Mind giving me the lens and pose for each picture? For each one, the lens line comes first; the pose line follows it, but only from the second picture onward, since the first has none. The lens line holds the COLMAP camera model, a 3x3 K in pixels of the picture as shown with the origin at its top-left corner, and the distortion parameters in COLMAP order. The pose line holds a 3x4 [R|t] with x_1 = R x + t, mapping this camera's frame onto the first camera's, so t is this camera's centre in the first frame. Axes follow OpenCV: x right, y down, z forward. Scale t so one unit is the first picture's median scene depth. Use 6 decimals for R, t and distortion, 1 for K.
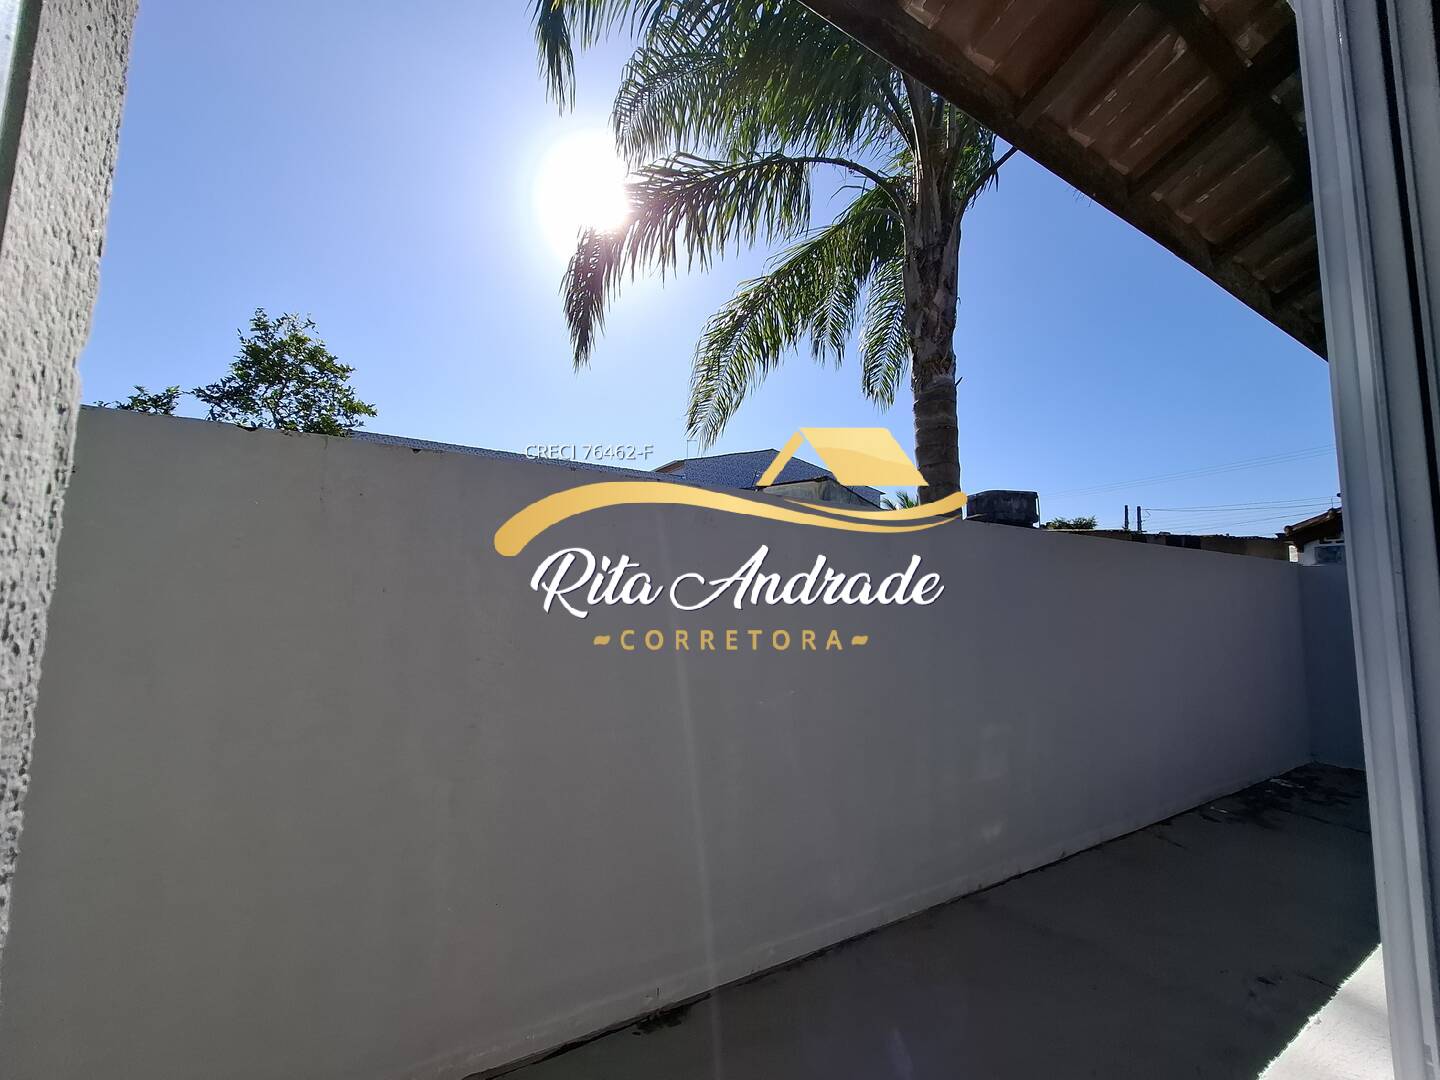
lens RADIAL K [[565.9, 0, 724.8], [0, 565.9, 538.2], [0, 0, 1]] dist [-0.008540, -0.000435]
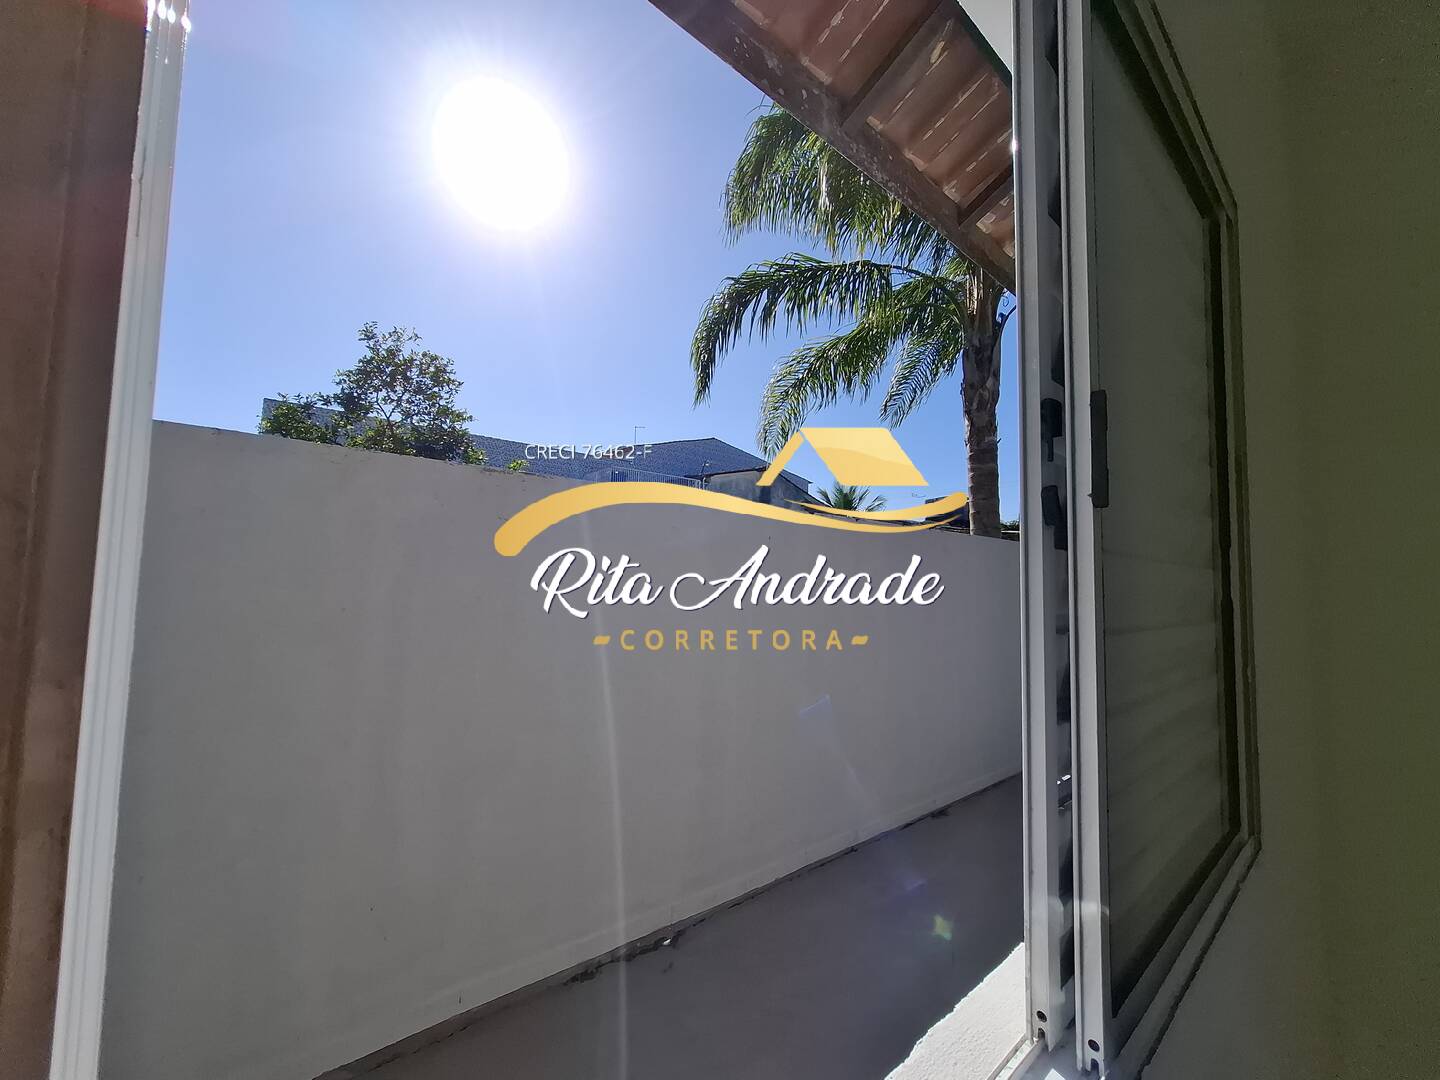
lens RADIAL K [[565.9, 0, 715.3], [0, 565.9, 543.8], [0, 0, 1]] dist [-0.008540, -0.000435]
pose [[0.986750, 0.014930, 0.161560, -0.425501], [-0.022784, 0.998641, 0.046873, -0.051011], [-0.160640, -0.049933, 0.985749, -0.262563]]
